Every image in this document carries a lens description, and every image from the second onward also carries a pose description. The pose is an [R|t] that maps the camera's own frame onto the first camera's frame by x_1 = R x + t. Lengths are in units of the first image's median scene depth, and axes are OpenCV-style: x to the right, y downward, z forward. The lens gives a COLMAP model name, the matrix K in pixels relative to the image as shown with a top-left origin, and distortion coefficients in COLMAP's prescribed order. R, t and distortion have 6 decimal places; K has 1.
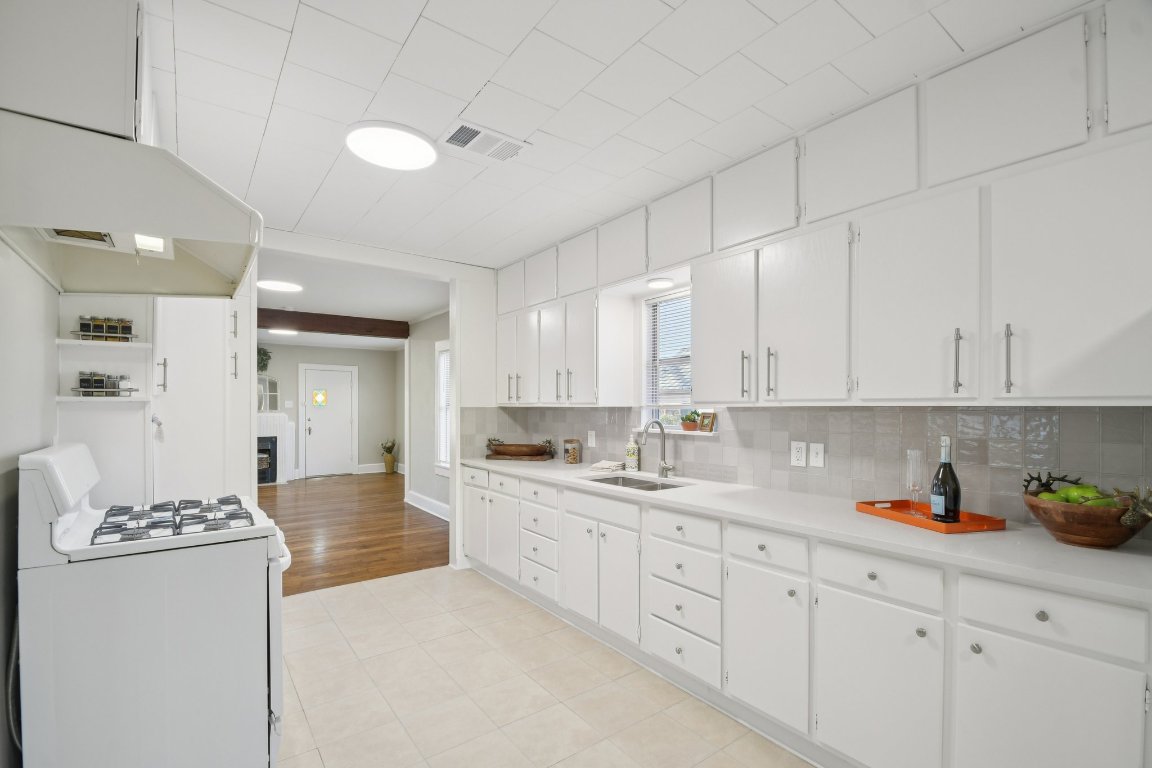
lens RADIAL K [[518.8, 0, 581.1], [0, 518.8, 408.2], [0, 0, 1]] dist [0.001015, 0.000131]
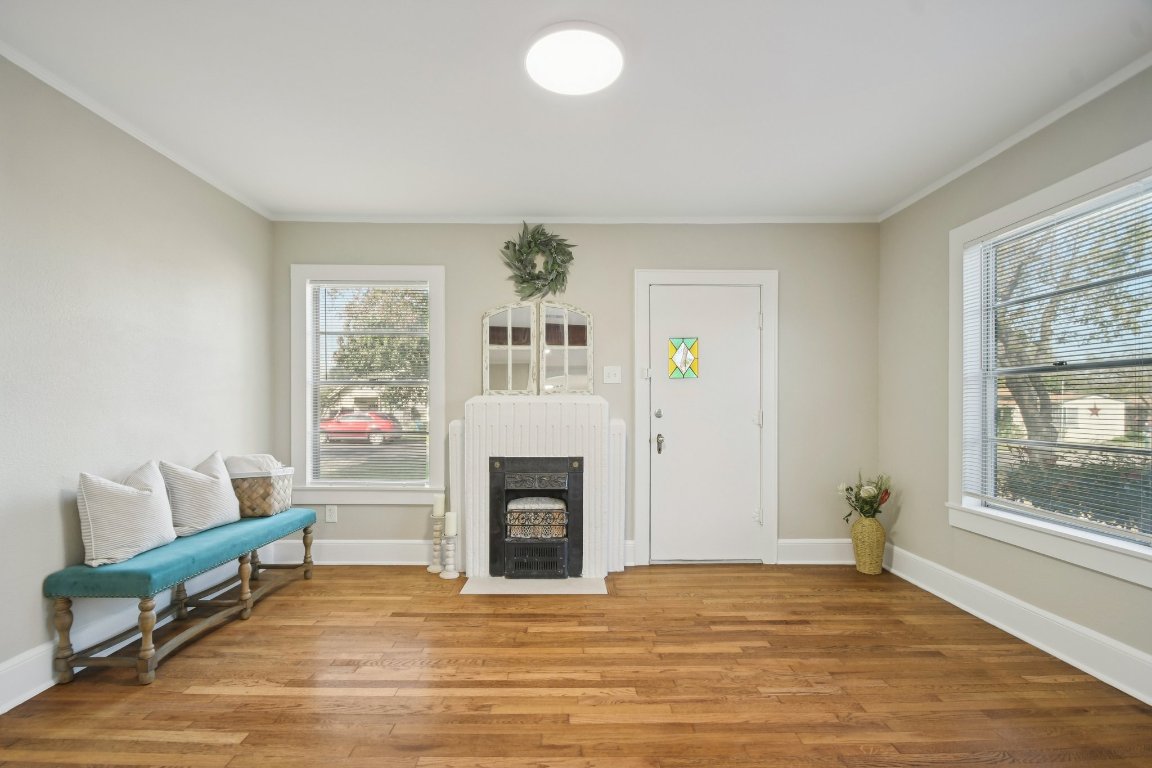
lens RADIAL K [[518.8, 0, 572.8], [0, 518.8, 393.3], [0, 0, 1]] dist [0.001015, 0.000131]
pose [[0.805999, -0.005625, -0.591891, -0.694925], [-0.003220, 0.999898, -0.013887, 0.024945], [0.591909, 0.013099, 0.805899, 1.304347]]
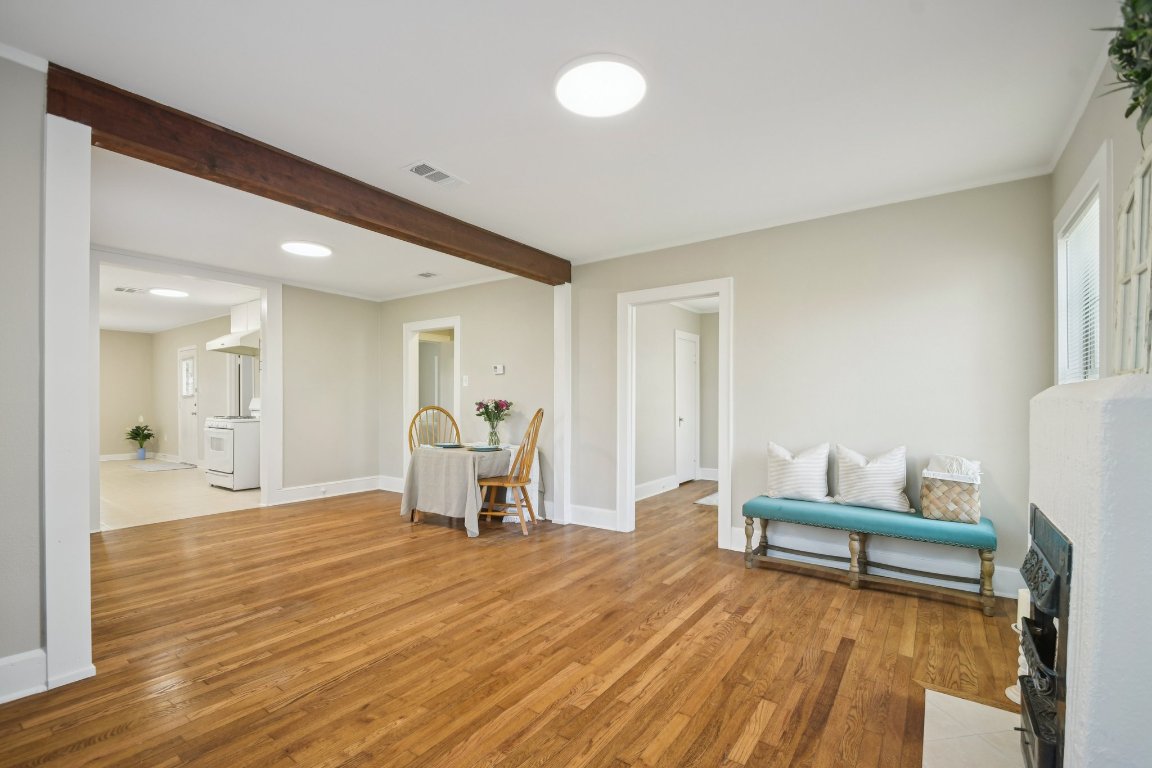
lens RADIAL K [[518.8, 0, 568.6], [0, 518.8, 392.6], [0, 0, 1]] dist [0.001015, 0.000131]
pose [[-0.957298, -0.001184, -0.289100, -0.766674], [0.003298, 0.999882, -0.015015, 0.025451], [0.289084, -0.015328, -0.957181, 1.924713]]
